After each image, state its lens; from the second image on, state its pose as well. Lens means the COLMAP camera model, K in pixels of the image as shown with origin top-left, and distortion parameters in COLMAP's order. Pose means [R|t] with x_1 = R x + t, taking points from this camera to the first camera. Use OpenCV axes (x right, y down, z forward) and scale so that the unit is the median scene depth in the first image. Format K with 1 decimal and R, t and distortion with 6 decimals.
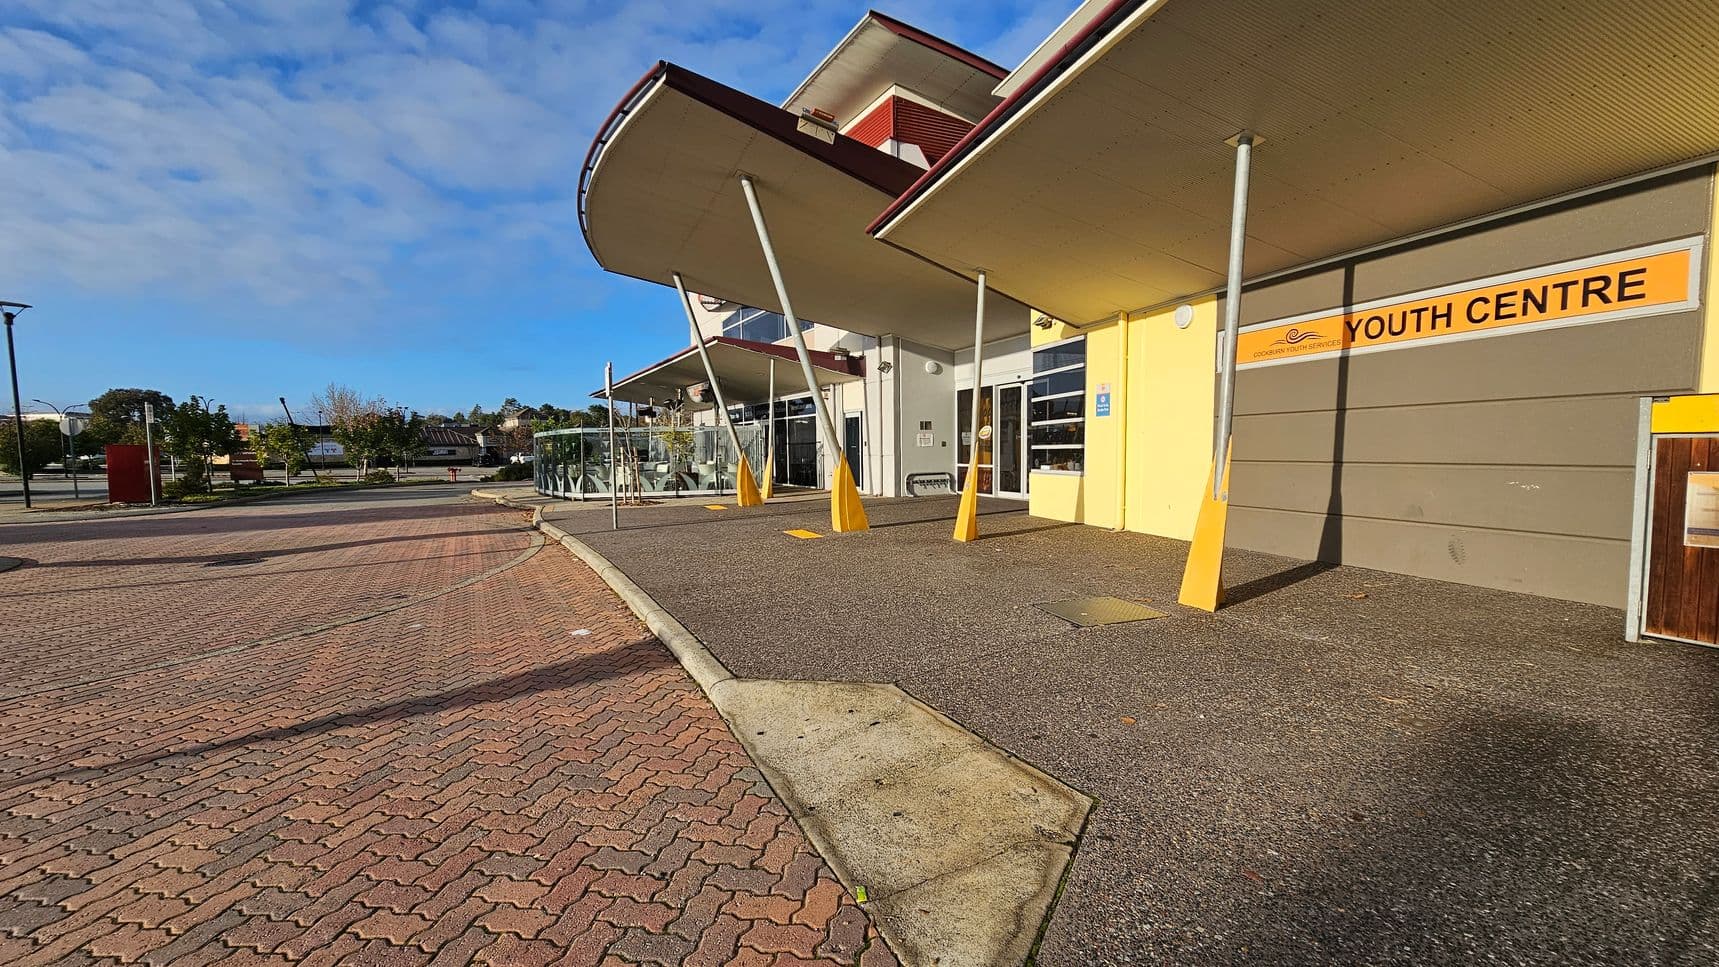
lens RADIAL K [[707.6, 0, 856.9], [0, 707.6, 504.4], [0, 0, 1]] dist [-0.001575, -0.000887]
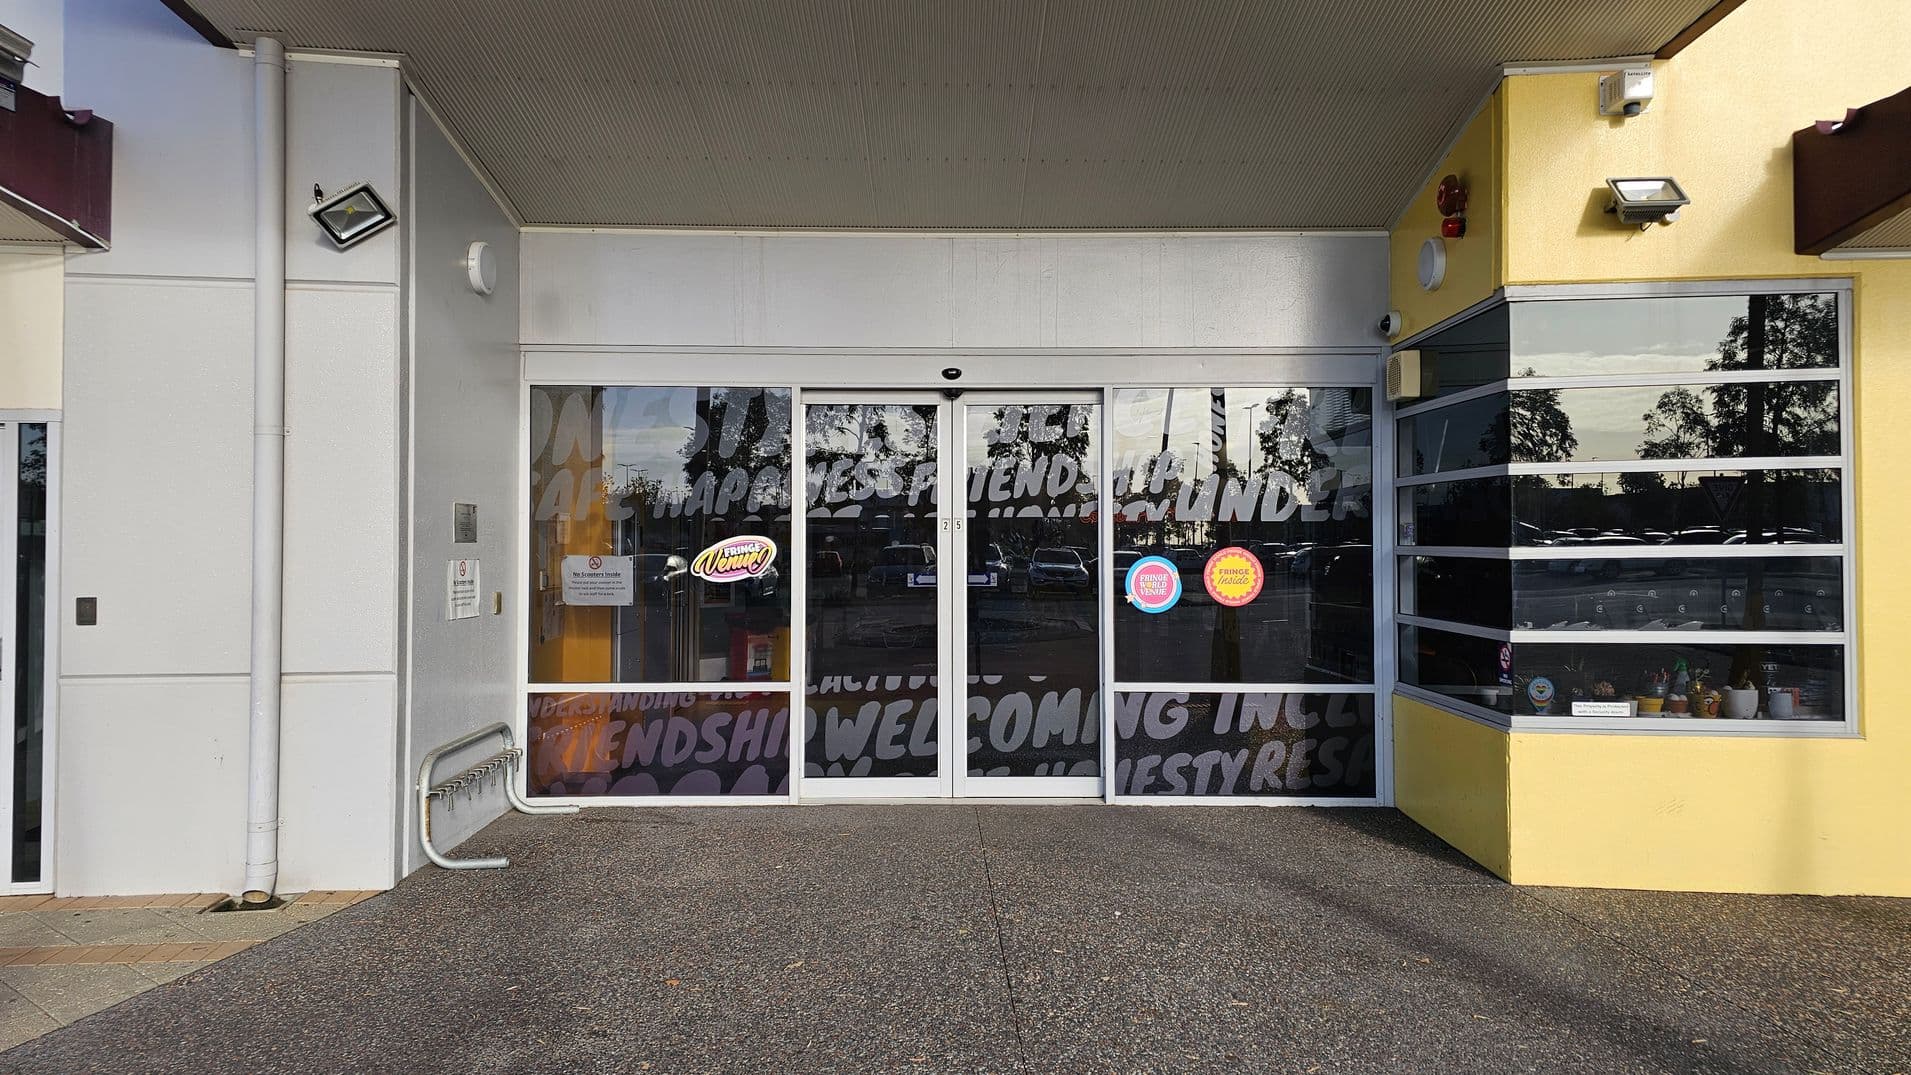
lens RADIAL K [[1163.2, 0, 956.3], [0, 1163.2, 515.6], [0, 0, 1]] dist [0.000218, -0.000537]
pose [[0.372478, 0.032728, 0.927464, -0.209406], [0.070348, 0.995507, -0.063381, -0.093289], [-0.925371, 0.088853, 0.368502, 0.837353]]
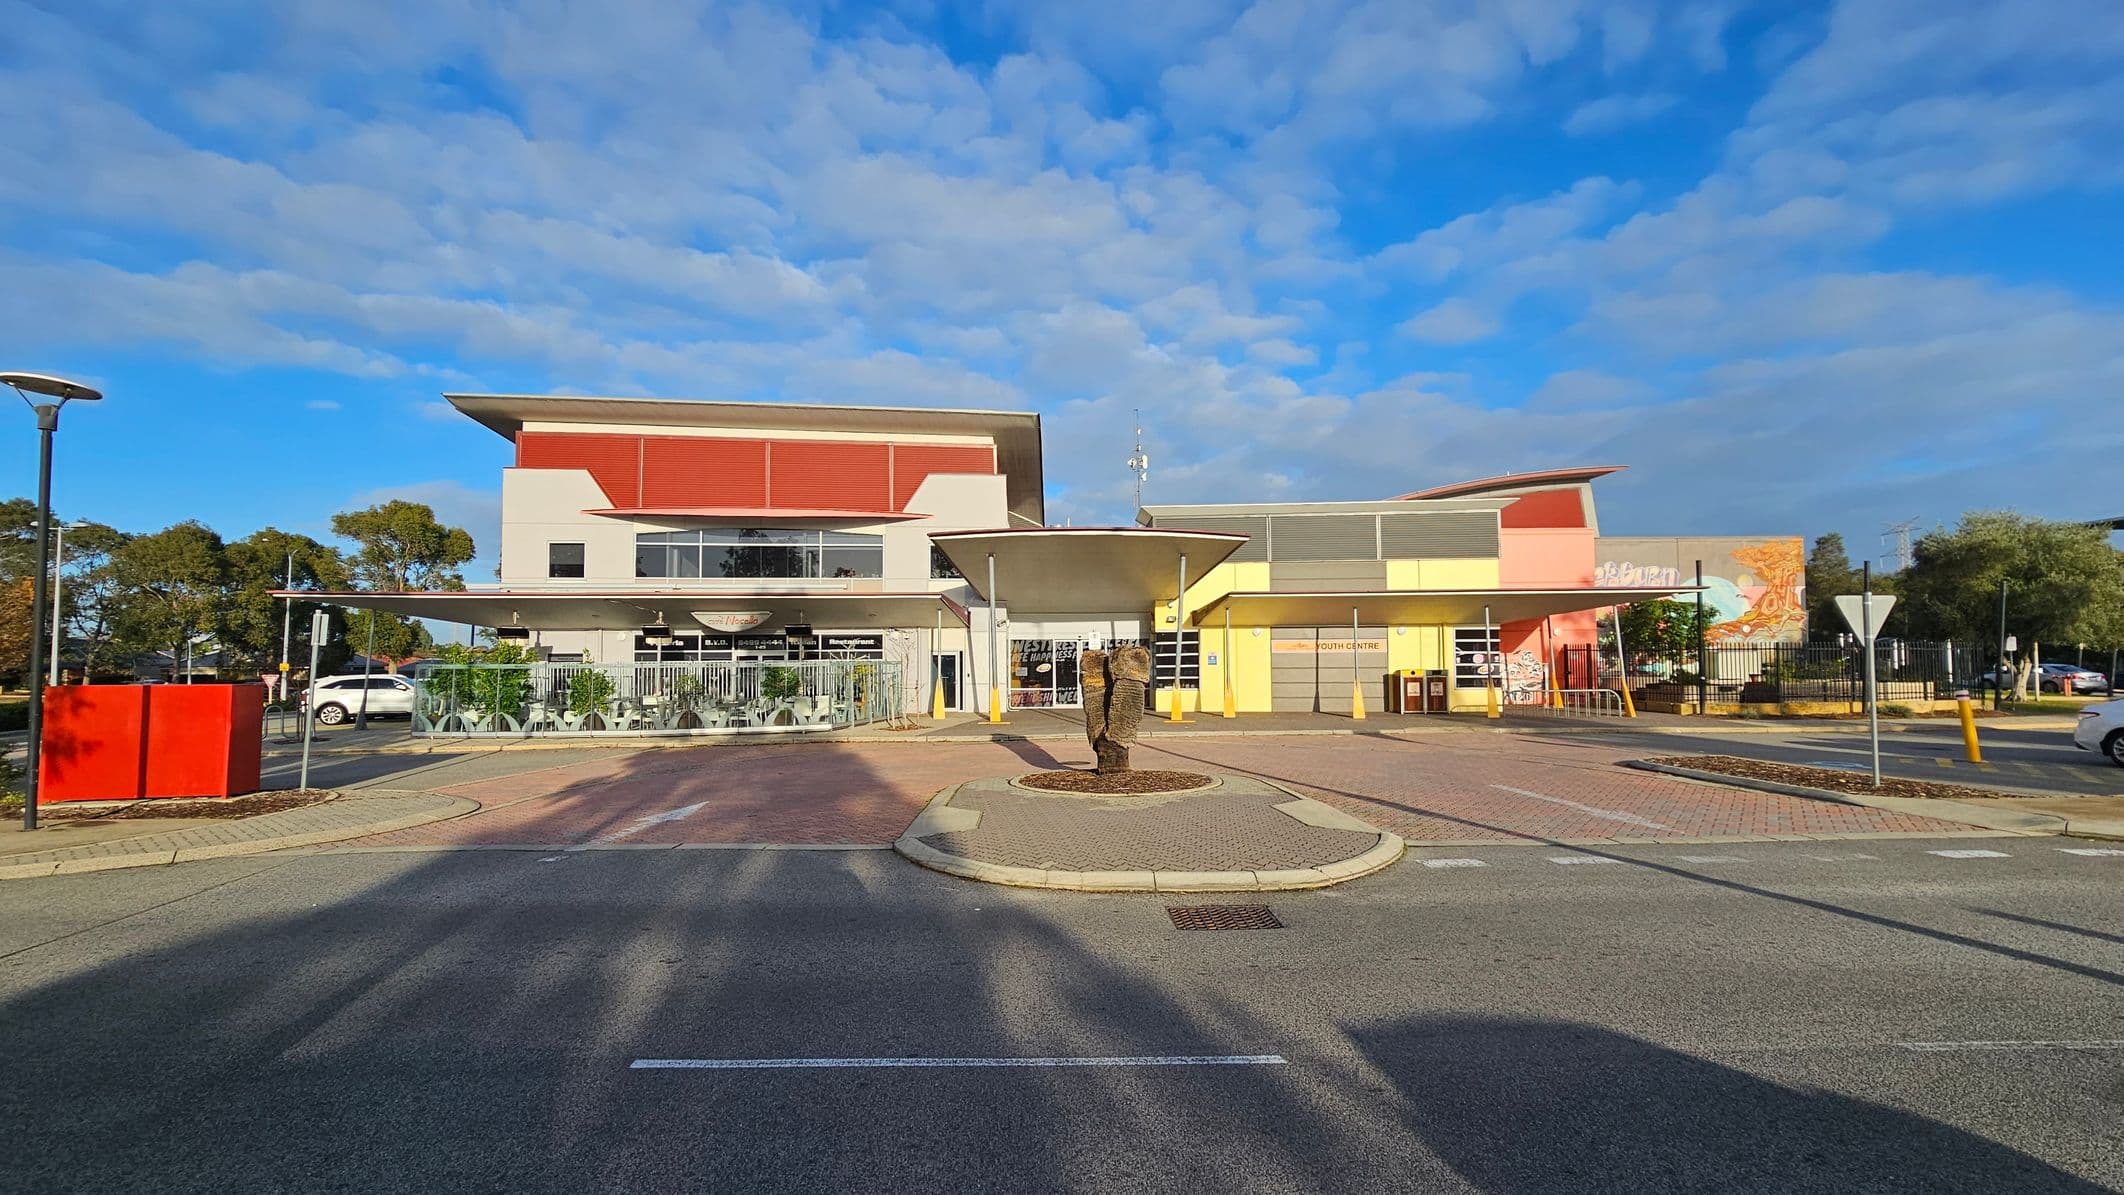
lens RADIAL K [[874.3, 0, 1058.7], [0, 874.3, 623.3], [0, 0, 1]] dist [-0.001575, -0.000887]
pose [[0.387473, 0.051542, 0.920439, -1.790640], [0.072000, 0.993694, -0.085953, -0.032865], [-0.919065, 0.099577, 0.381319, 0.226328]]
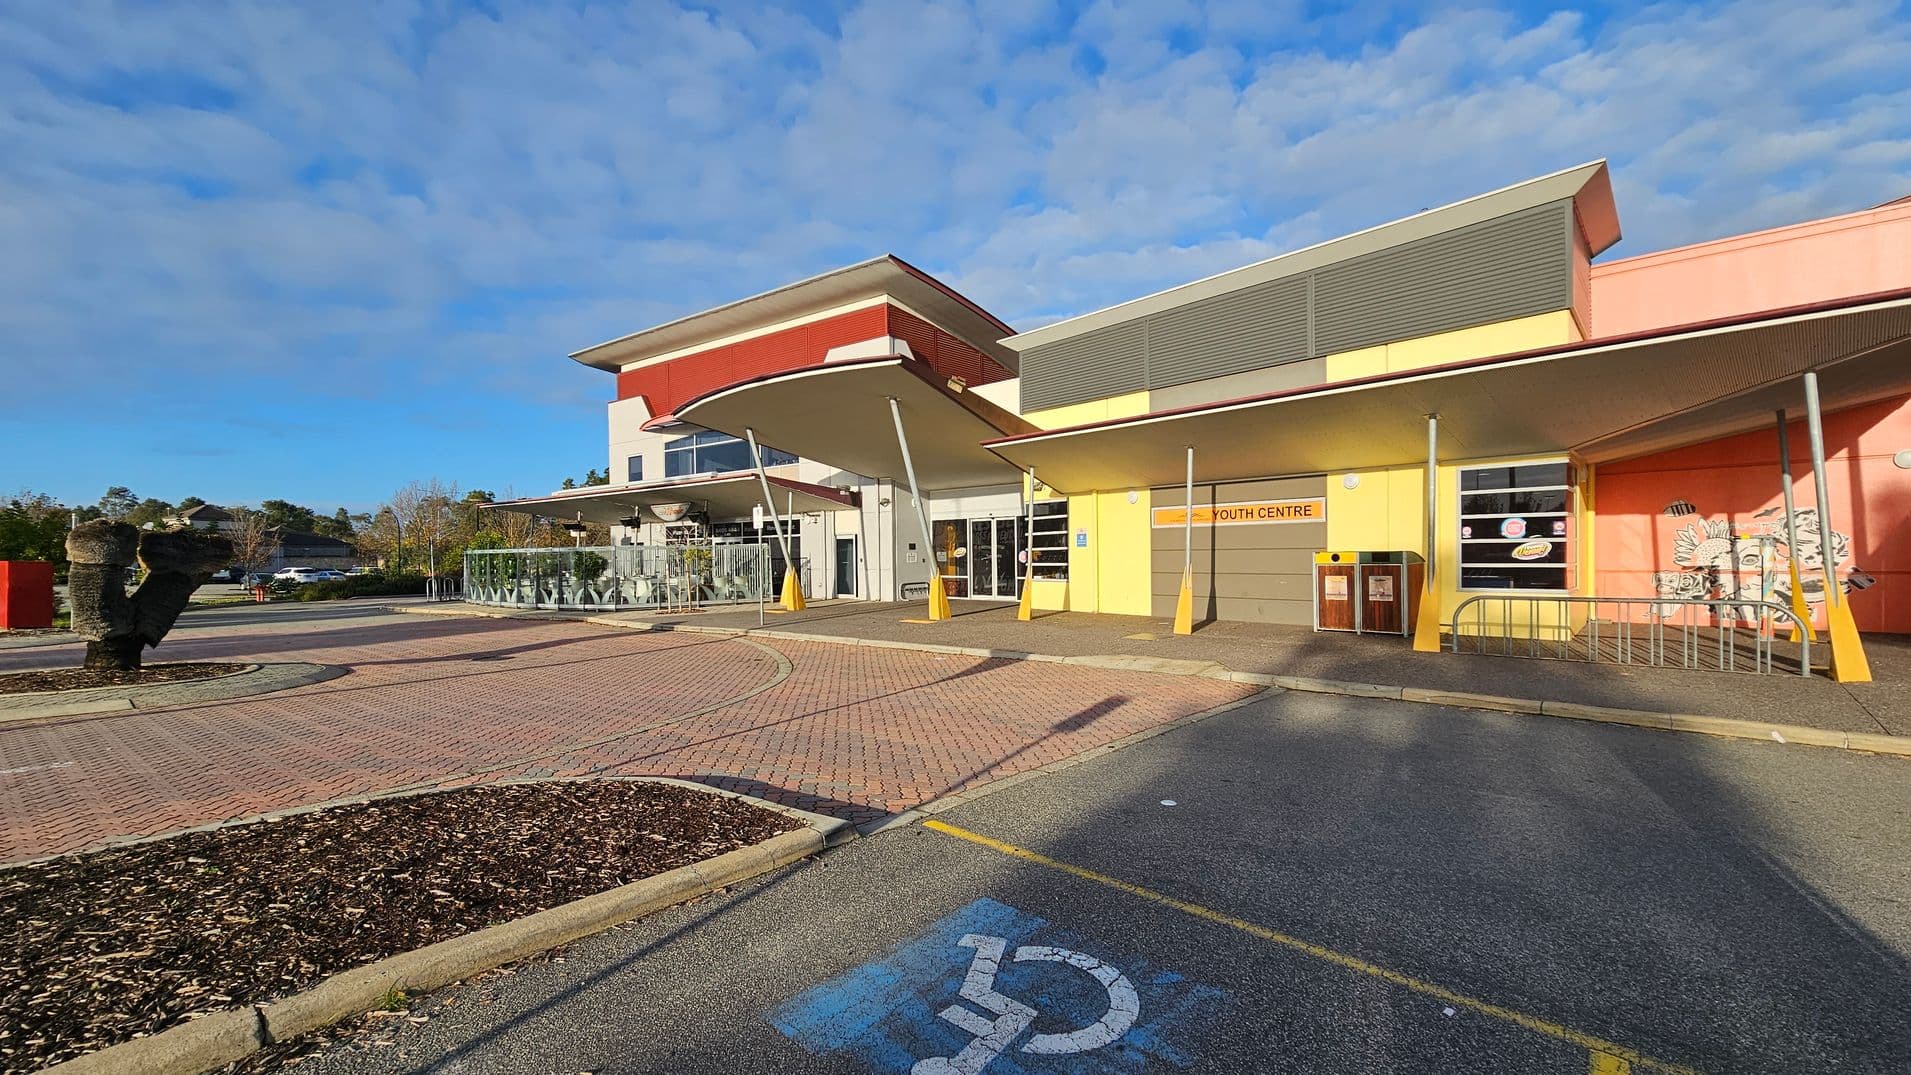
lens RADIAL K [[802.9, 0, 955.5], [0, 802.9, 537.5], [0, 0, 1]] dist [0.021217, -0.000149]
pose [[0.917274, 0.011459, 0.398092, -0.486988], [0.030225, 0.994700, -0.098276, 0.023885], [-0.397108, 0.102178, 0.912066, -0.452165]]
